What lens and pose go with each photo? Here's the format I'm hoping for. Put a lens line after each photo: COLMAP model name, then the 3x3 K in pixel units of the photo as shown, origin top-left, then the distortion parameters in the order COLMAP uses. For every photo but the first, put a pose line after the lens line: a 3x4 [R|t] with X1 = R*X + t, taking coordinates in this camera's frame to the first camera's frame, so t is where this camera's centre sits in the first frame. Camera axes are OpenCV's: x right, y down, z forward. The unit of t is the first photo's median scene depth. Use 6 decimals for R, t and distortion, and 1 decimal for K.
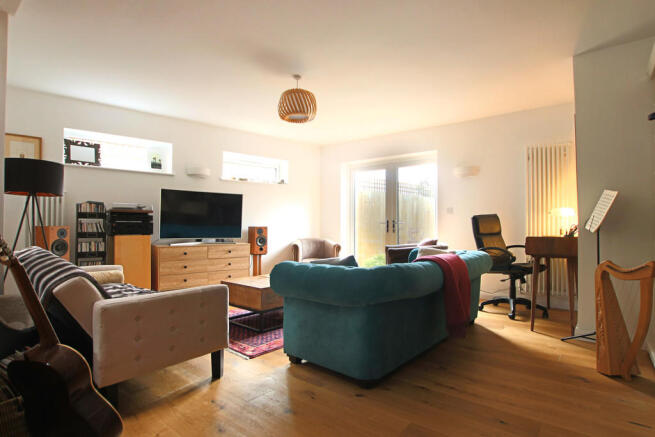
lens RADIAL K [[344.0, 0, 326.7], [0, 344.0, 220.8], [0, 0, 1]] dist [-0.024819, 0.001706]
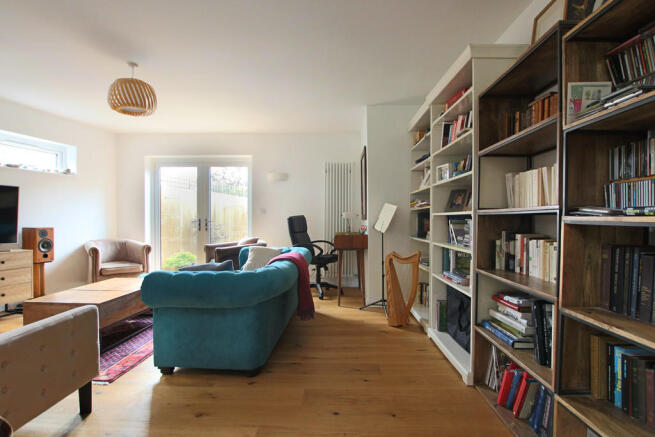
lens RADIAL K [[344.0, 0, 326.7], [0, 344.0, 220.8], [0, 0, 1]] dist [-0.024819, 0.001706]
pose [[0.796568, -0.004973, 0.604529, -0.218709], [-0.009447, 0.999742, 0.020673, -0.032300], [-0.604476, -0.022179, 0.796315, -0.028323]]
